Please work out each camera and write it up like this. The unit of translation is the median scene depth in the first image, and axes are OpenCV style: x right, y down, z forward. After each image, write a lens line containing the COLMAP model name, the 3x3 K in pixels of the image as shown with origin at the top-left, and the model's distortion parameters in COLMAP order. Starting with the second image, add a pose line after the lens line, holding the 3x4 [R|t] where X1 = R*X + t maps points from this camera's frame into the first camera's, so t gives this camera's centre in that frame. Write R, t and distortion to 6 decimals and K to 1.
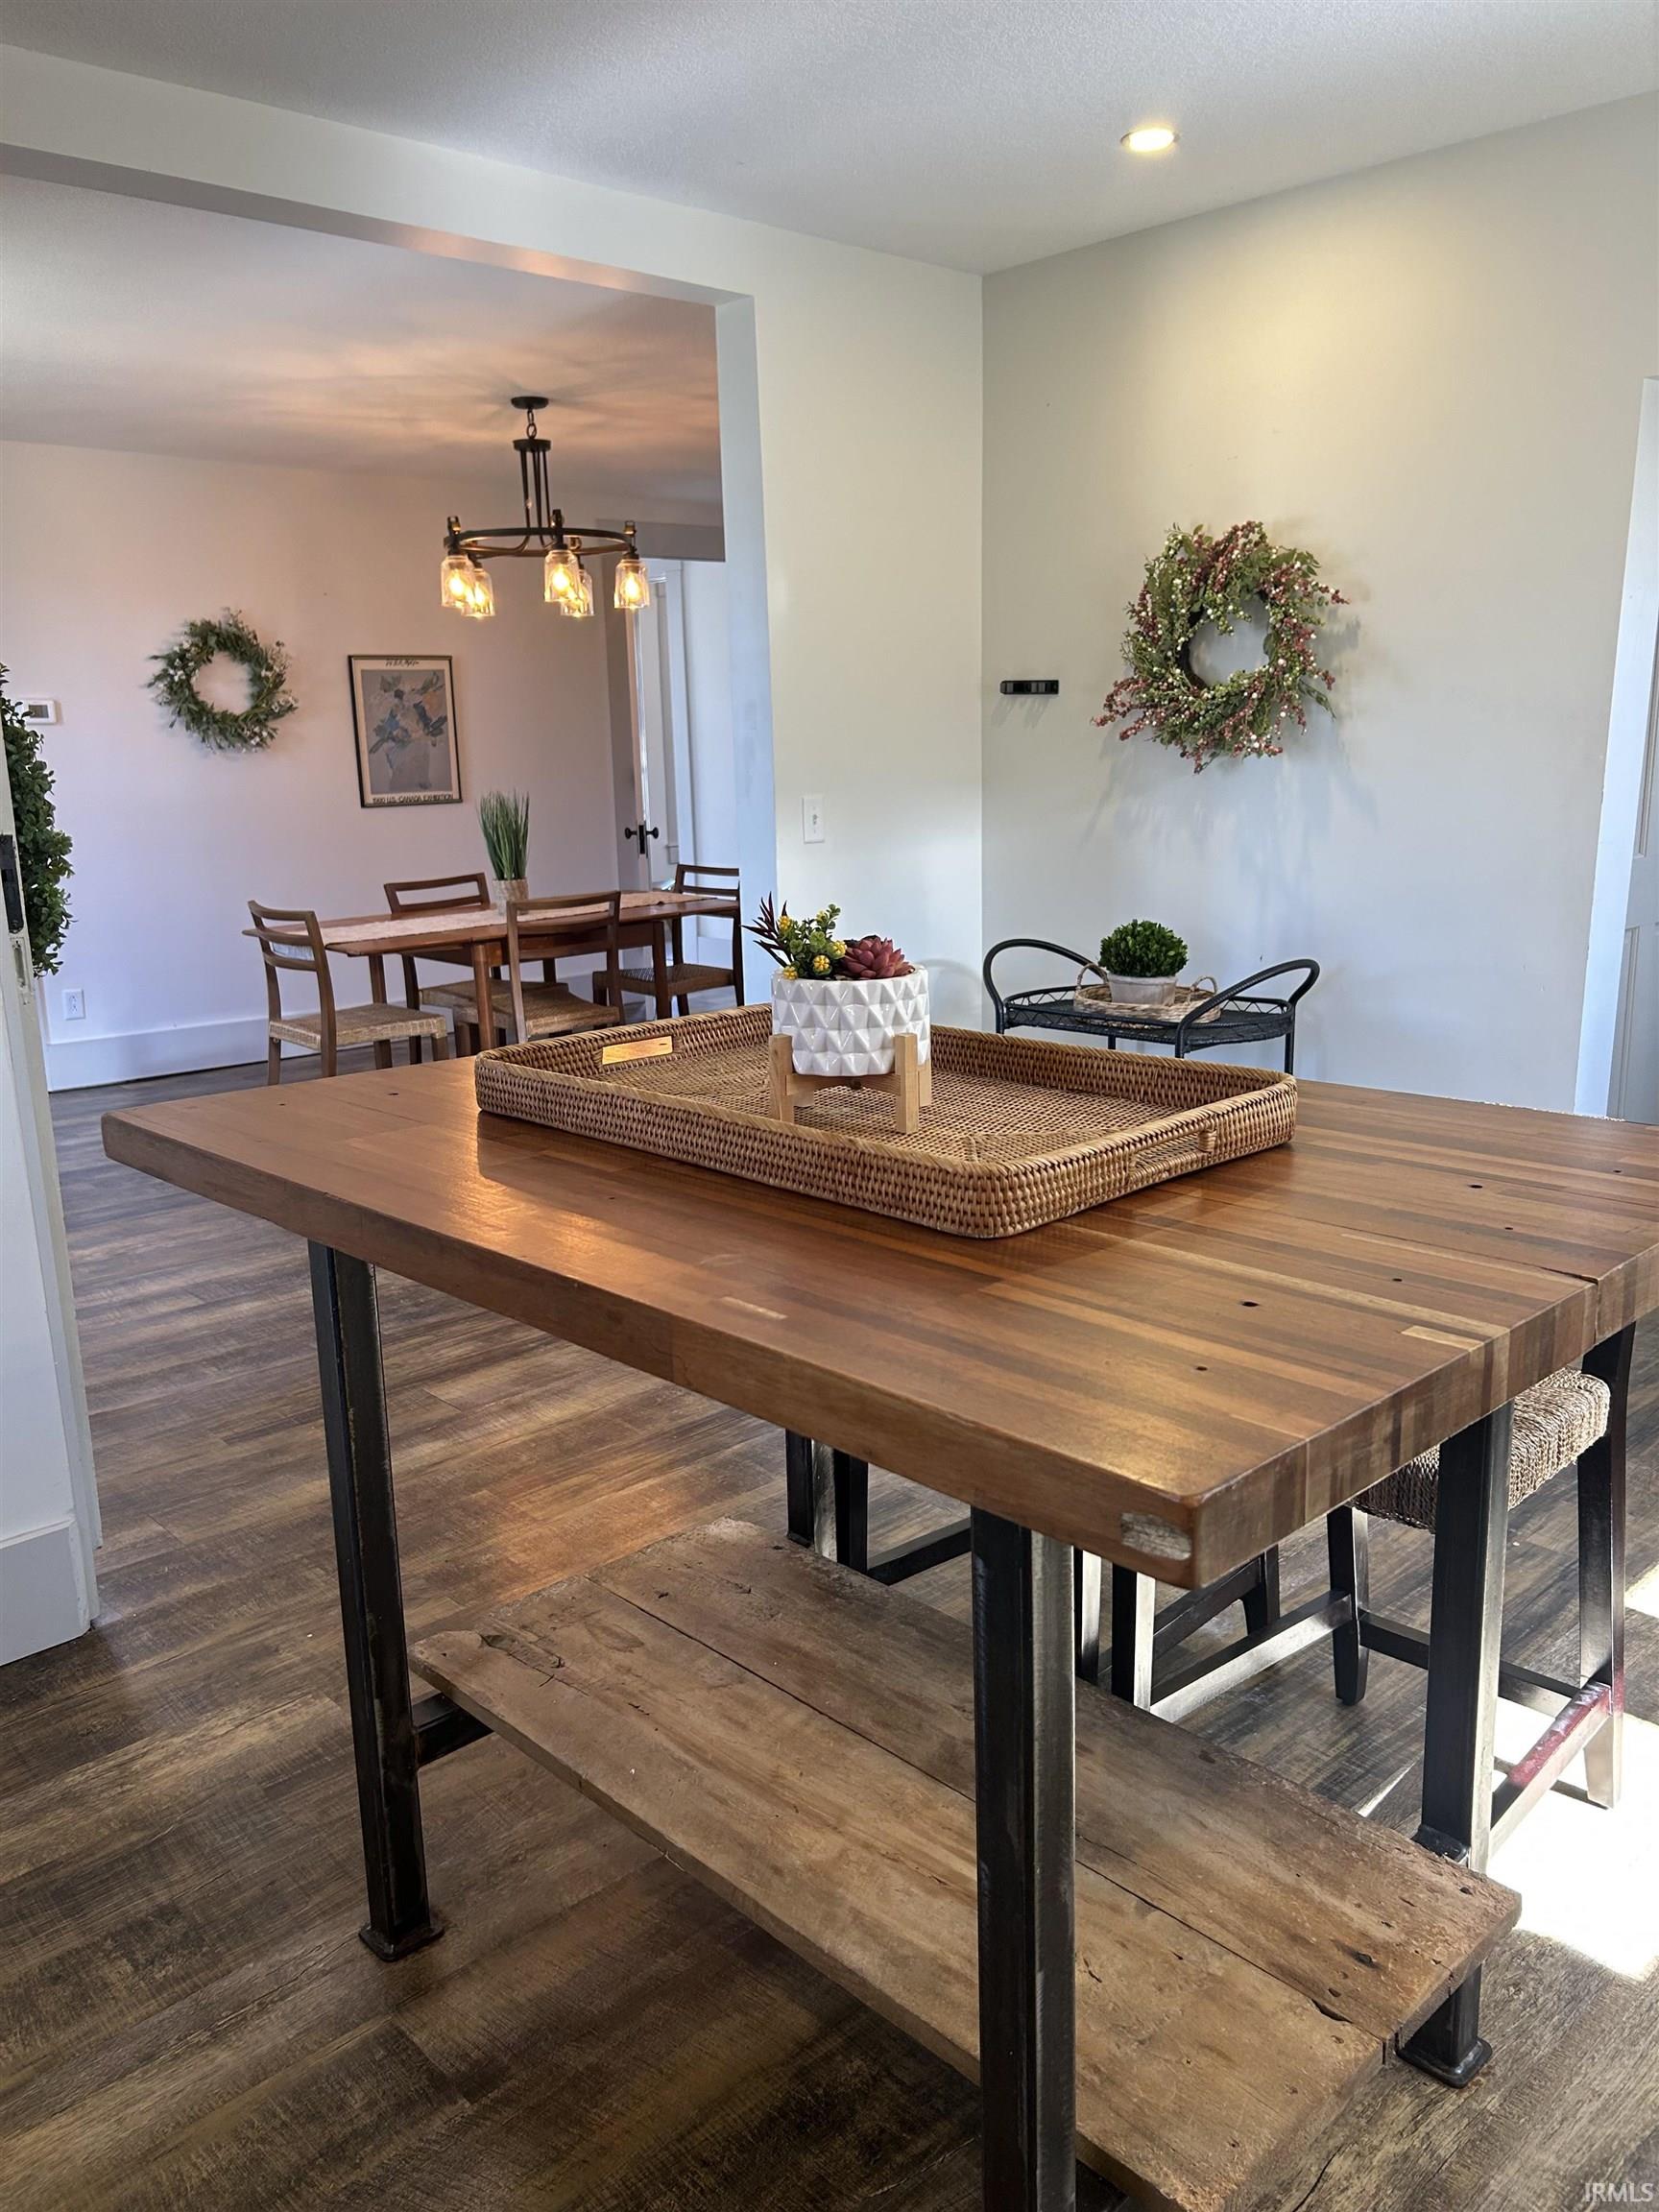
lens RADIAL K [[1676.5, 0, 837.9], [0, 1676.5, 1103.2], [0, 0, 1]] dist [0.044142, -0.036781]
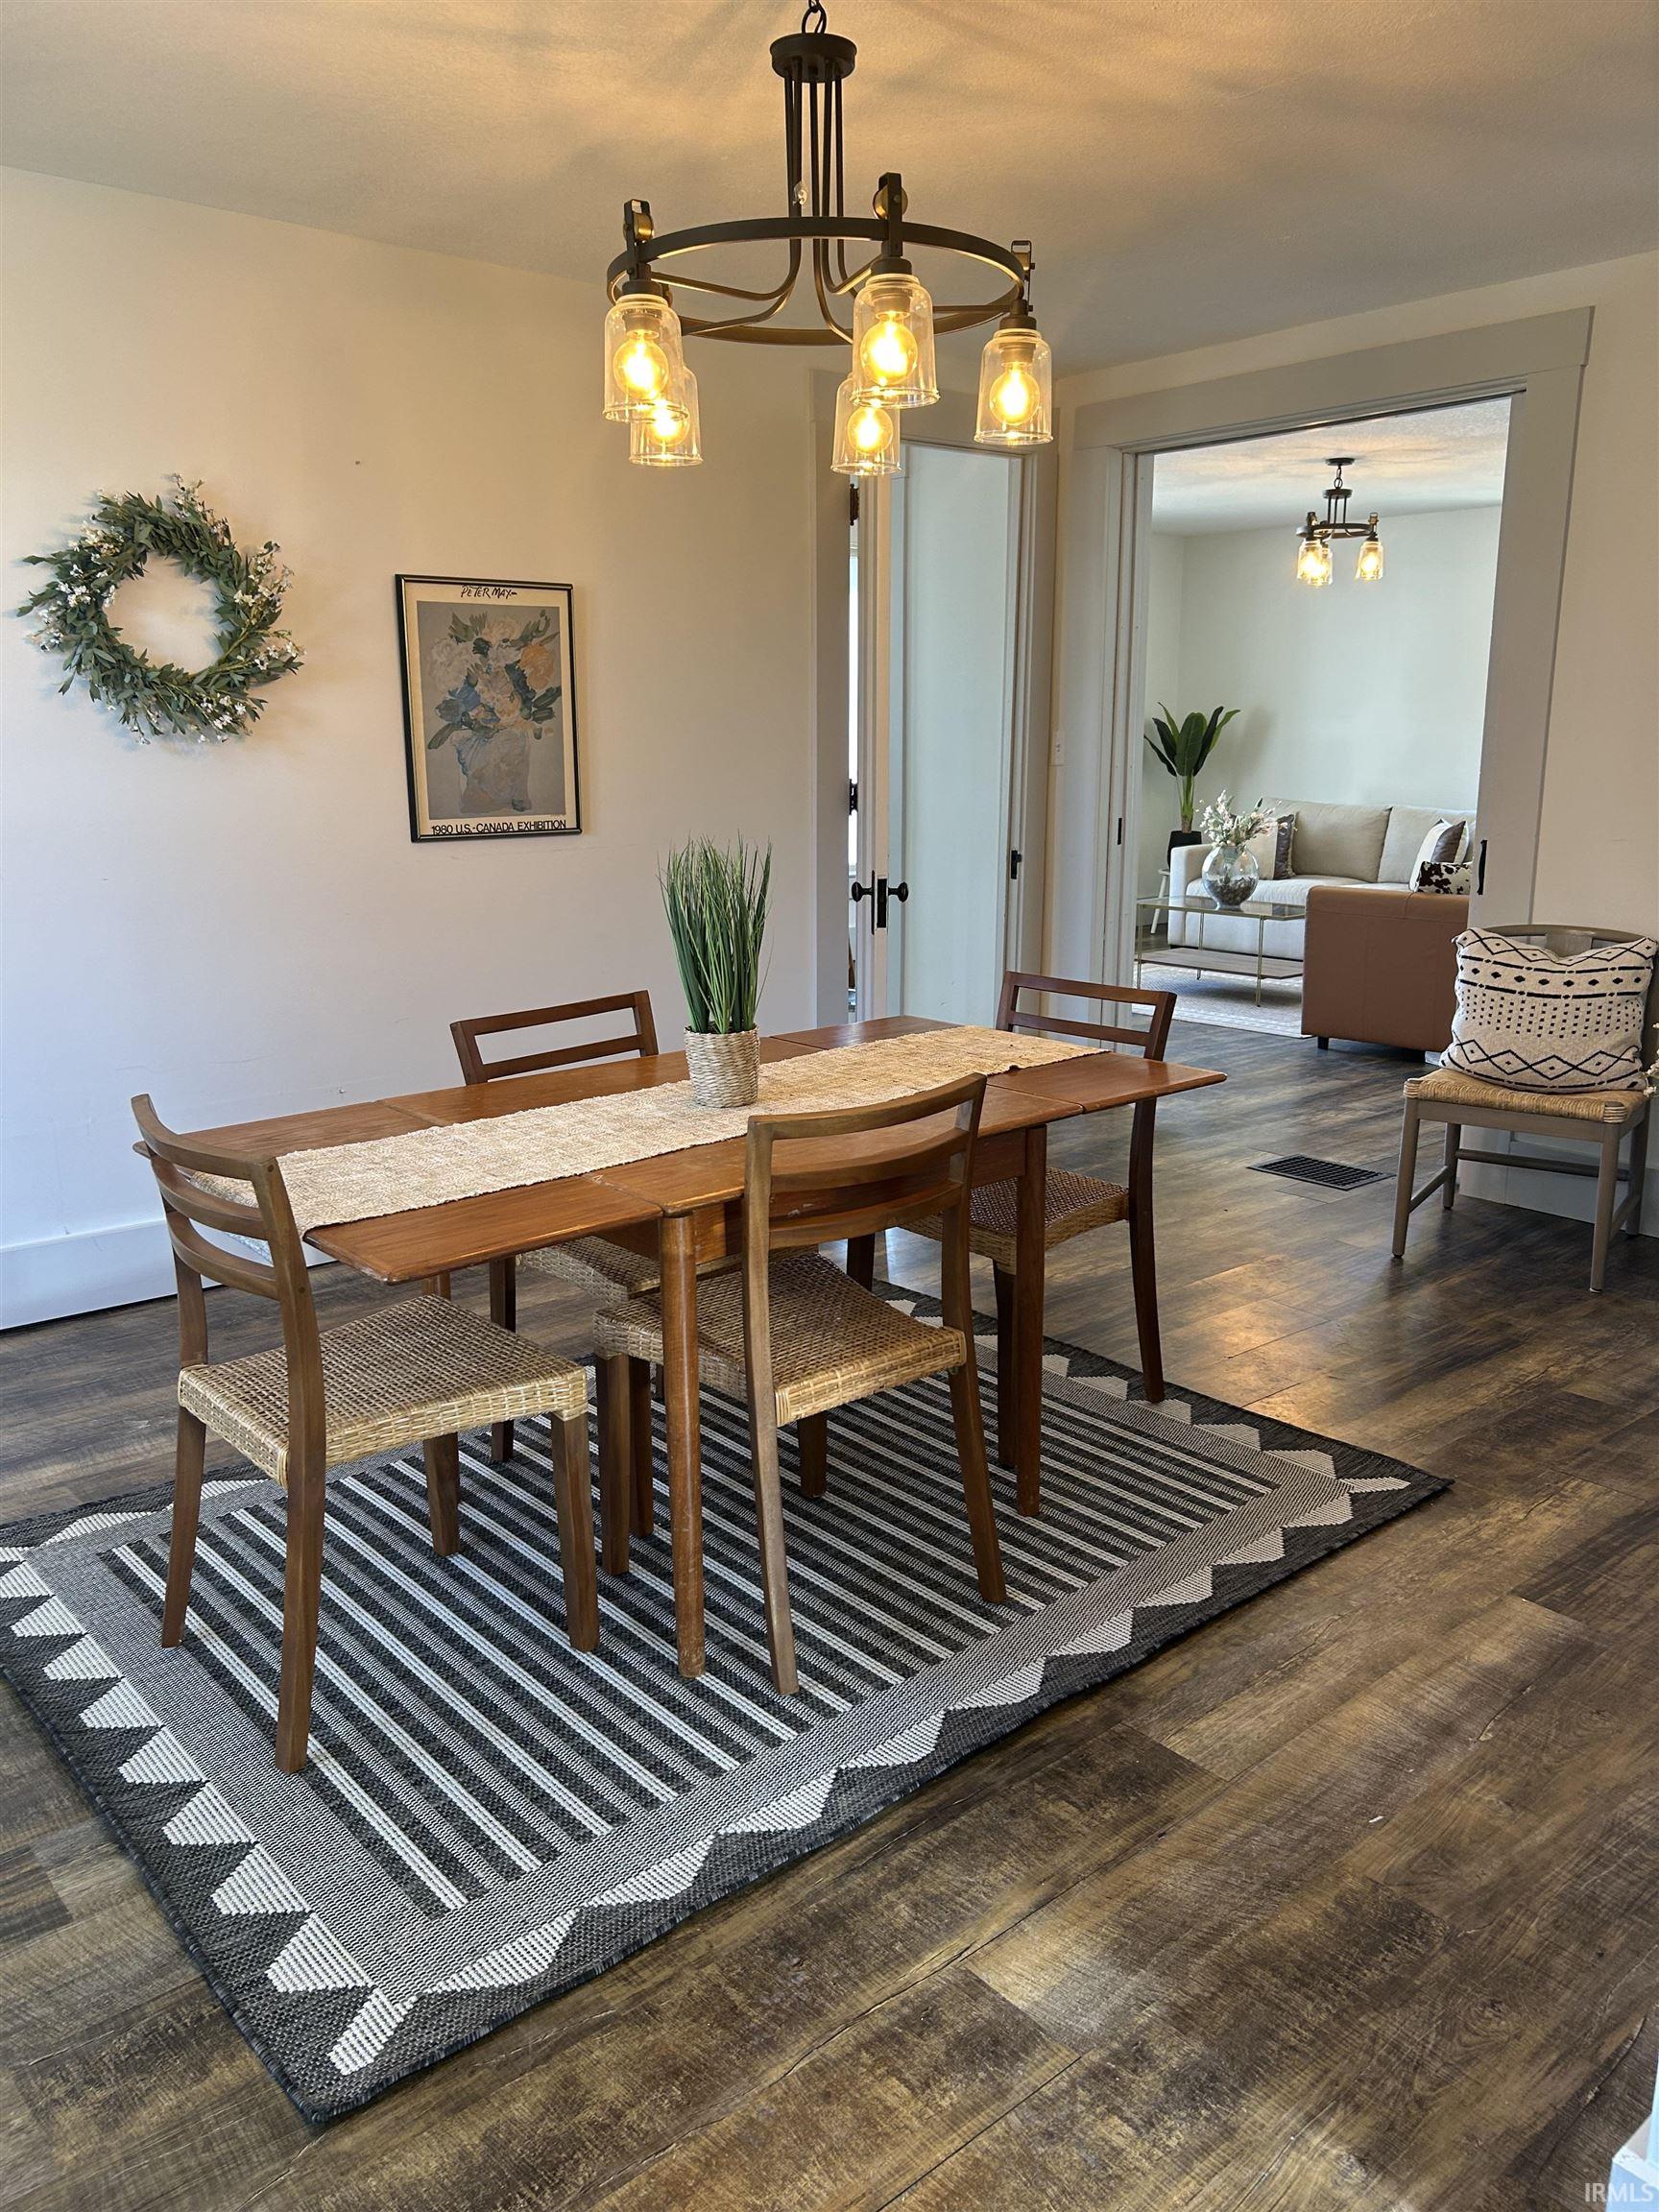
lens RADIAL K [[1676.5, 0, 837.9], [0, 1676.5, 1103.2], [0, 0, 1]] dist [0.044142, -0.036781]
pose [[0.999283, 0.026915, -0.026618, -0.127410], [-0.026914, 0.999638, 0.000390, -0.096294], [0.026619, 0.000327, 0.999646, 0.456516]]
